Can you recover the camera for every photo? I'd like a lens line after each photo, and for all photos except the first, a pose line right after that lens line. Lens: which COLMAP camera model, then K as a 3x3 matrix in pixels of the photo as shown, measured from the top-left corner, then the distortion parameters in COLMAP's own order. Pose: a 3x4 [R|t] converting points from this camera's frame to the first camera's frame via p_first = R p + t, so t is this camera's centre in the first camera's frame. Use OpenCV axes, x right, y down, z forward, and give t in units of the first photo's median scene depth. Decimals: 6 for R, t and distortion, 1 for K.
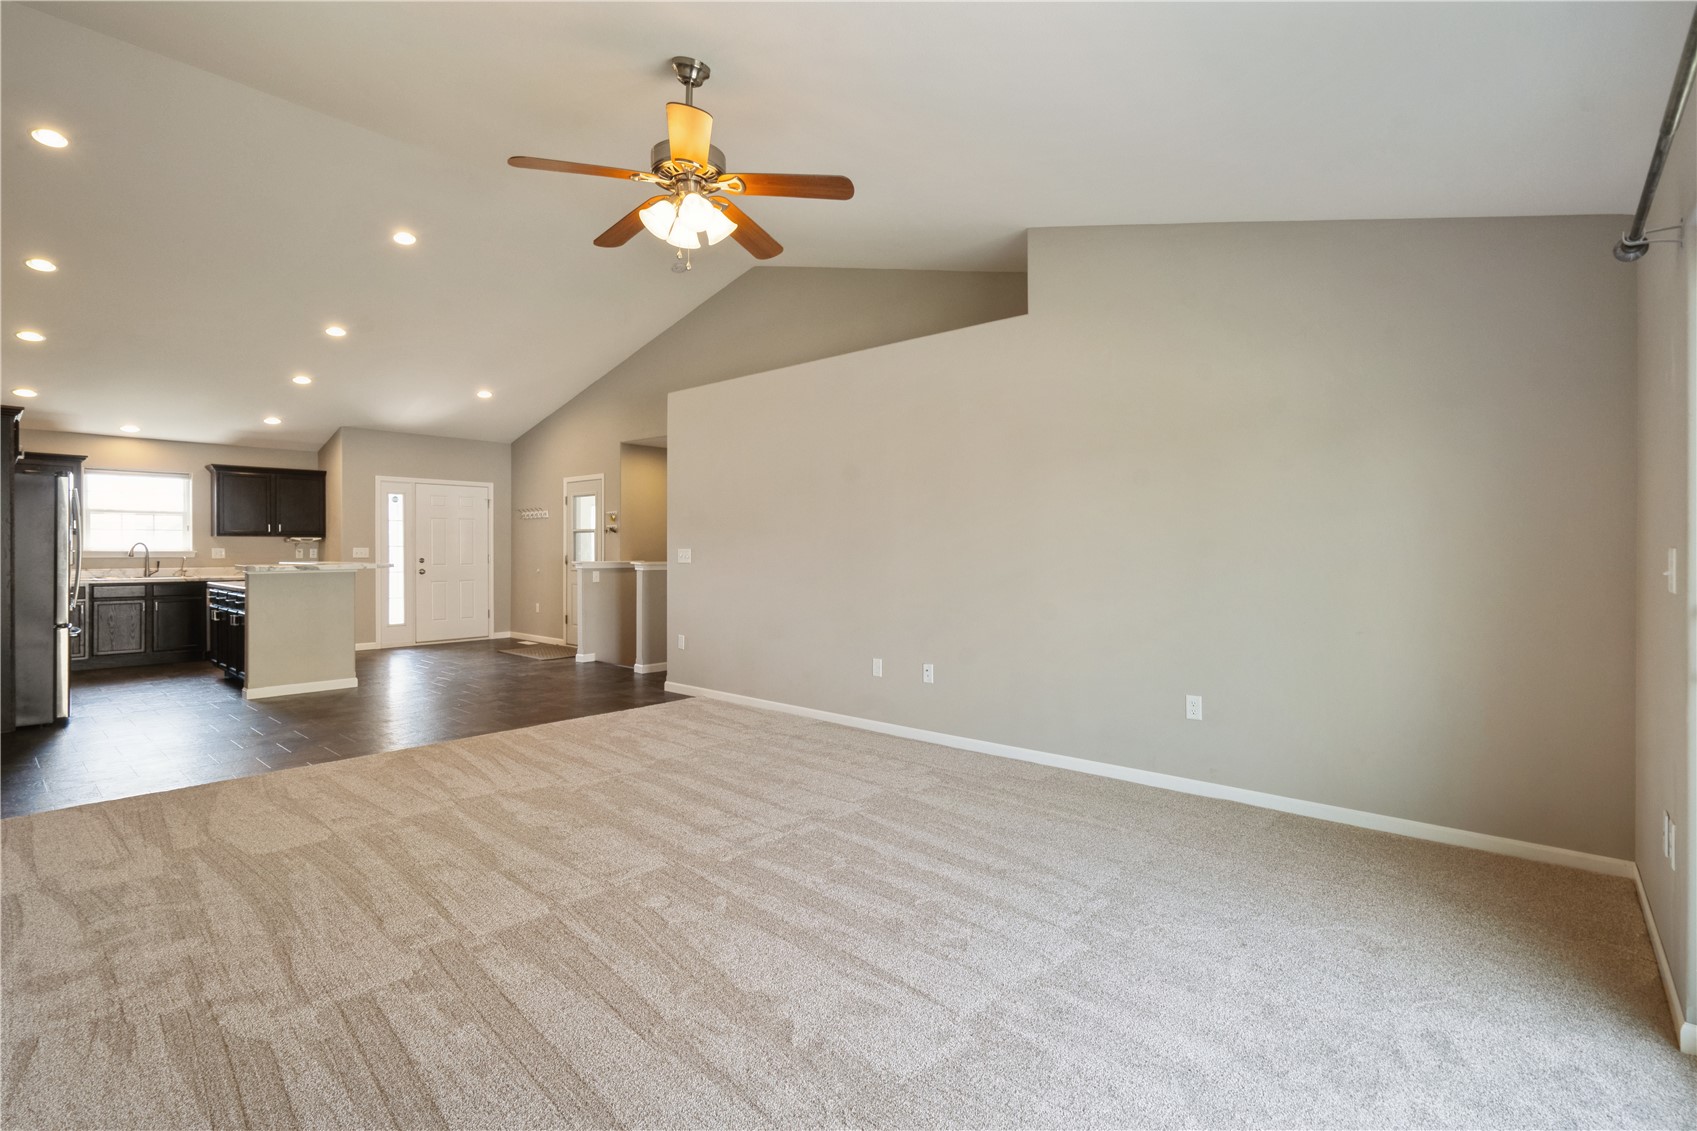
lens RADIAL K [[772.8, 0, 849.7], [0, 772.8, 549.6], [0, 0, 1]] dist [-0.006802, 0.001051]
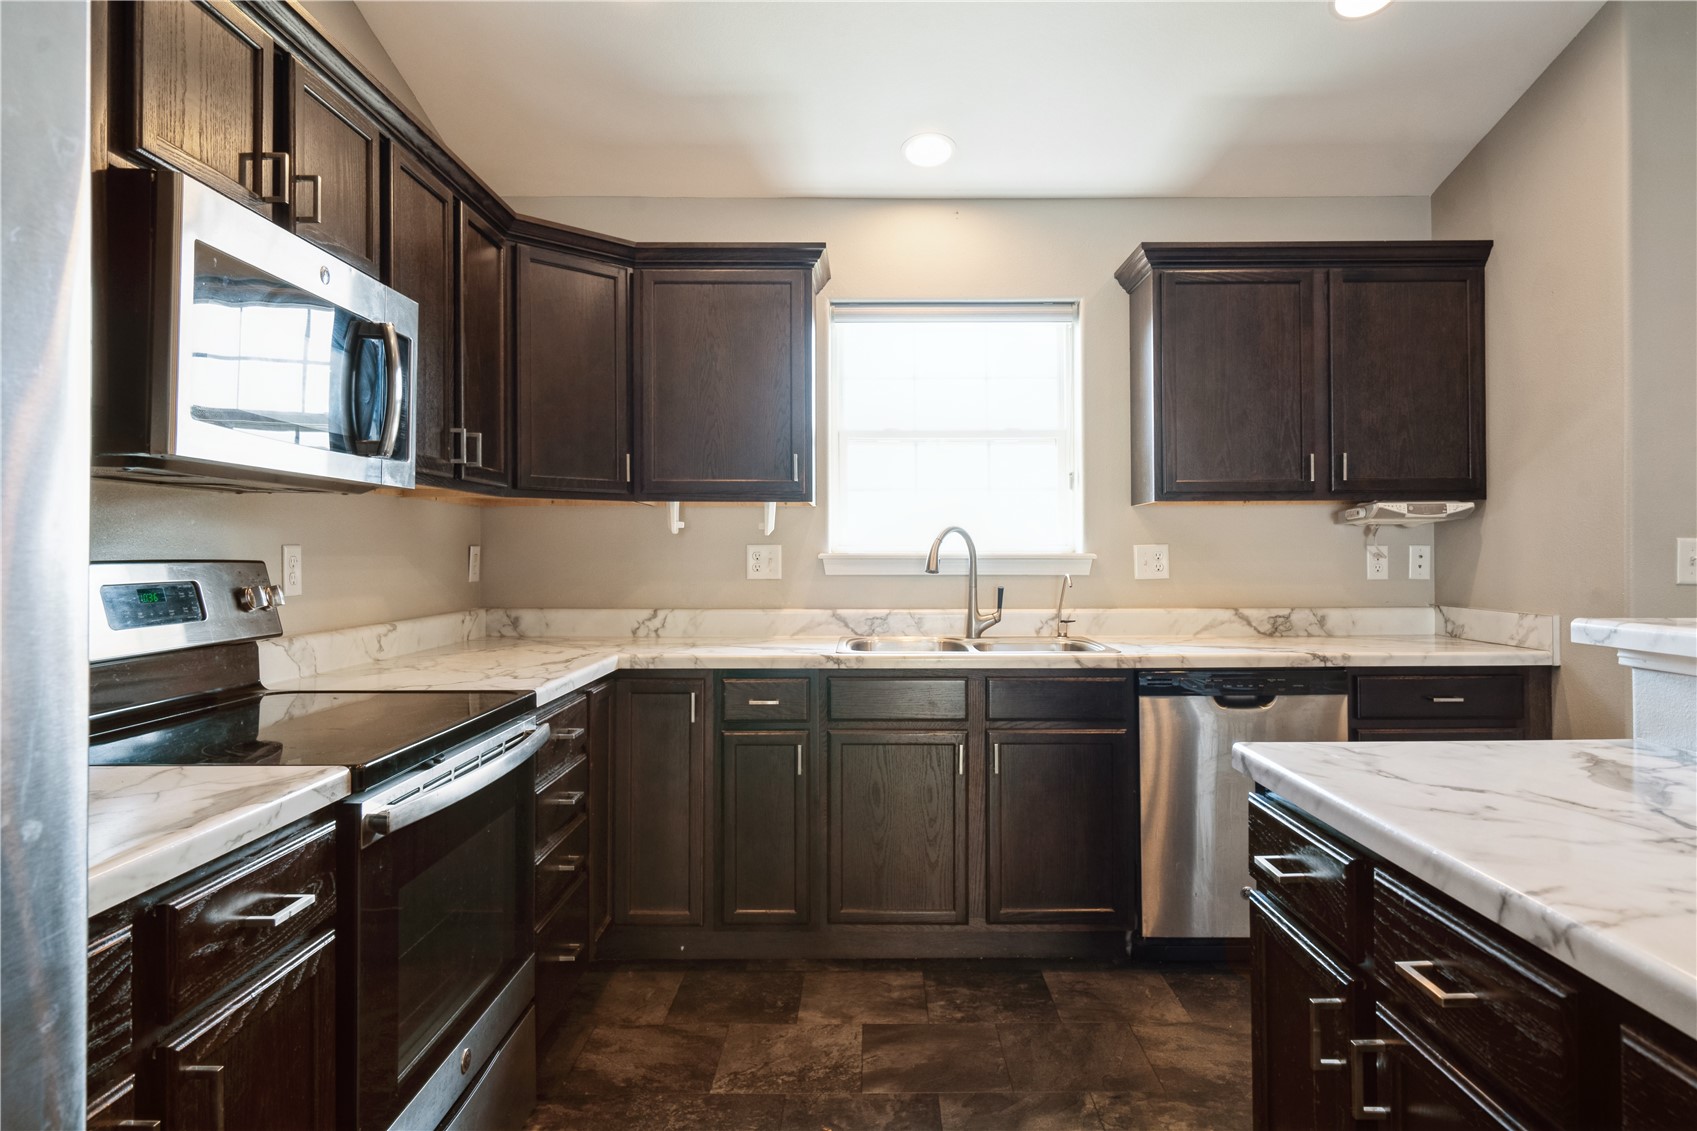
lens RADIAL K [[1024.9, 0, 877.5], [0, 1024.9, 547.2], [0, 0, 1]] dist [0.000729, 0.001256]
pose [[0.660919, -0.004105, -0.750446, -0.609973], [0.004141, 0.999990, -0.001823, -0.000330], [0.750446, -0.001902, 0.660929, 0.676896]]
